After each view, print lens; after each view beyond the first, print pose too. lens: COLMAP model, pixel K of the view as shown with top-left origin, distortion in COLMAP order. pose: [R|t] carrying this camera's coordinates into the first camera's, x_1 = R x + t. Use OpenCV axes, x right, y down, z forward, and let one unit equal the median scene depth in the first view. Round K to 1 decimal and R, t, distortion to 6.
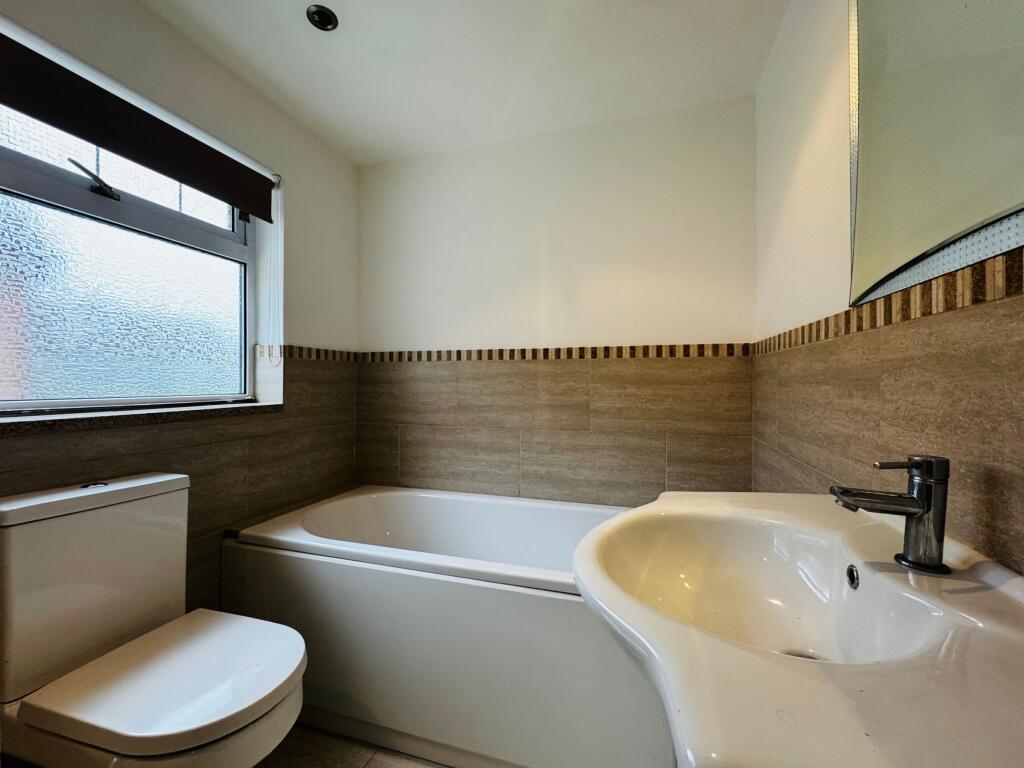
lens RADIAL K [[411.6, 0, 516.8], [0, 411.6, 387.7], [0, 0, 1]] dist [-0.001038, -0.000140]
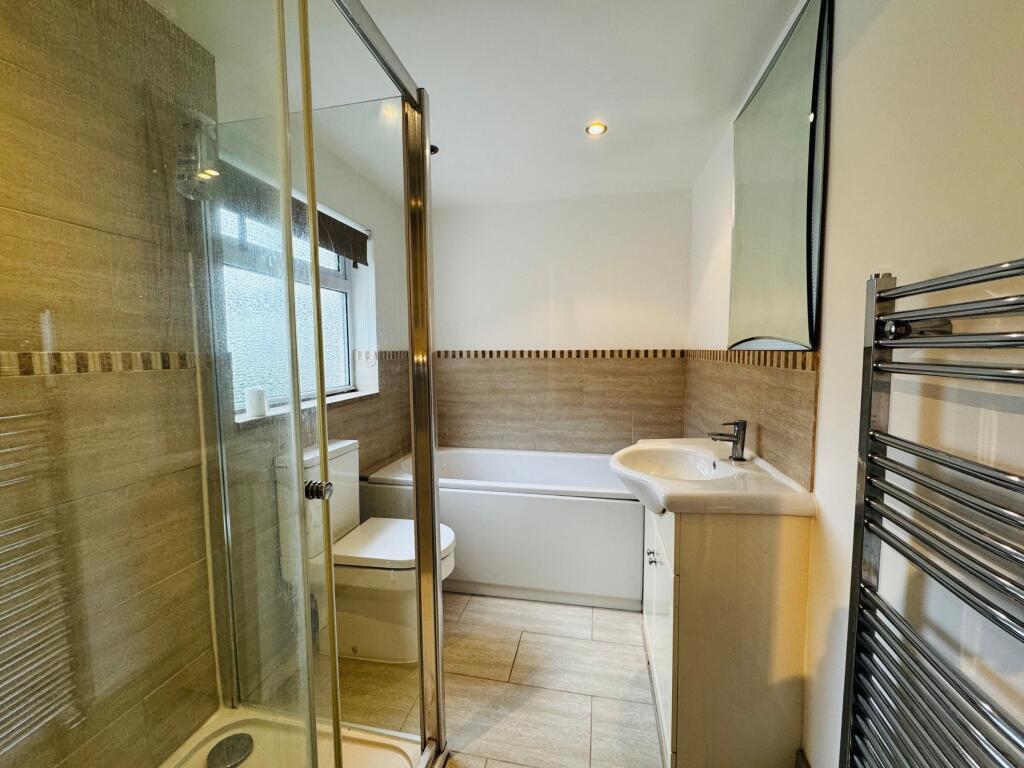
lens RADIAL K [[411.6, 0, 510.5], [0, 411.6, 386.0], [0, 0, 1]] dist [-0.001038, -0.000140]
pose [[0.994350, -0.016572, 0.104851, -0.250683], [0.008414, 0.996935, 0.077777, -0.088398], [-0.105818, -0.076456, 0.991442, -0.474535]]
